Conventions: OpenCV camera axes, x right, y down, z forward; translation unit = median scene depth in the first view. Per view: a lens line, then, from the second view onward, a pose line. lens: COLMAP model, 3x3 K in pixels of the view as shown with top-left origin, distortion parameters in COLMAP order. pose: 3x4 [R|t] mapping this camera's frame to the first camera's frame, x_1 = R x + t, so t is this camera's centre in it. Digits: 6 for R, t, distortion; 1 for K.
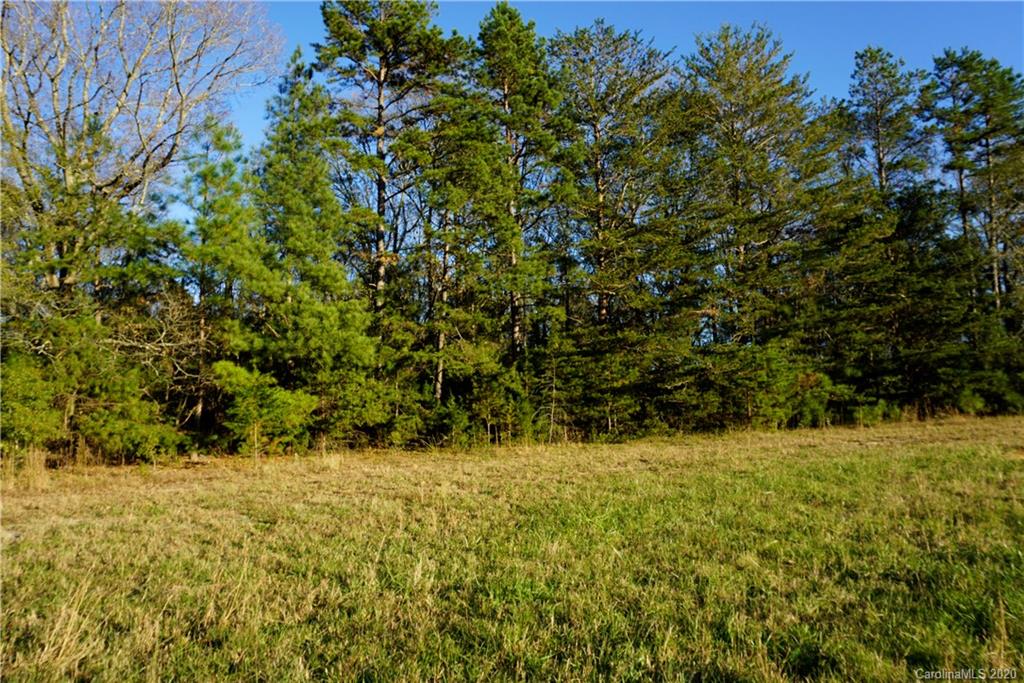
lens RADIAL K [[688.6, 0, 515.4], [0, 688.6, 337.1], [0, 0, 1]] dist [-0.043094, 0.034154]
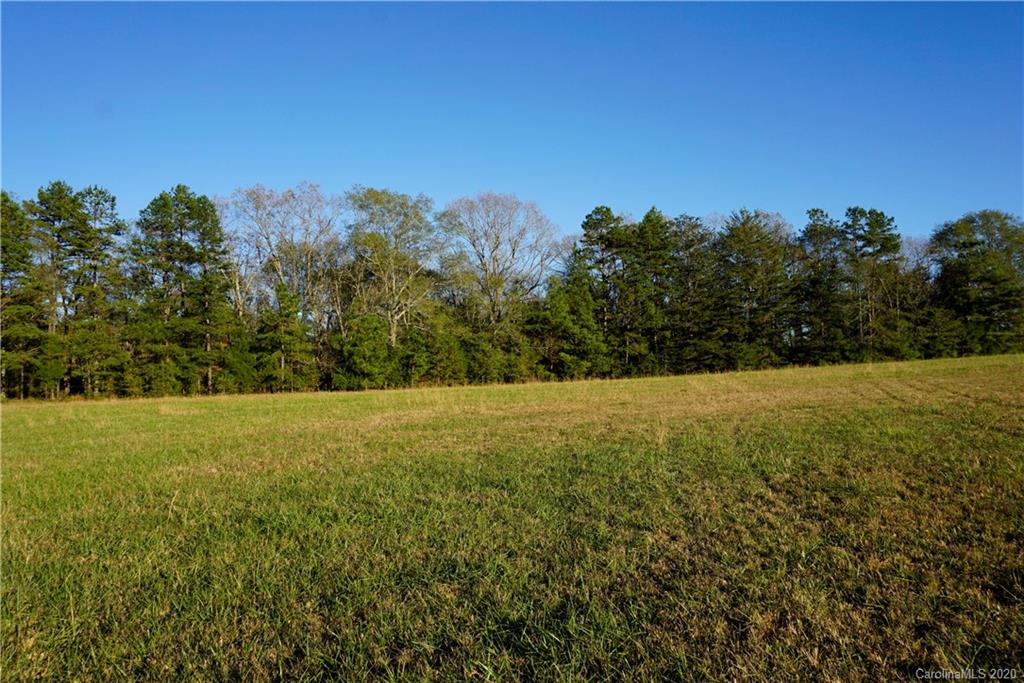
lens RADIAL K [[688.6, 0, 516.3], [0, 688.6, 337.0], [0, 0, 1]] dist [-0.043094, 0.034154]
pose [[0.963642, -0.015613, -0.266740, 0.225571], [0.028130, 0.998672, 0.043169, -0.167048], [0.265711, -0.049103, 0.962801, -2.007249]]
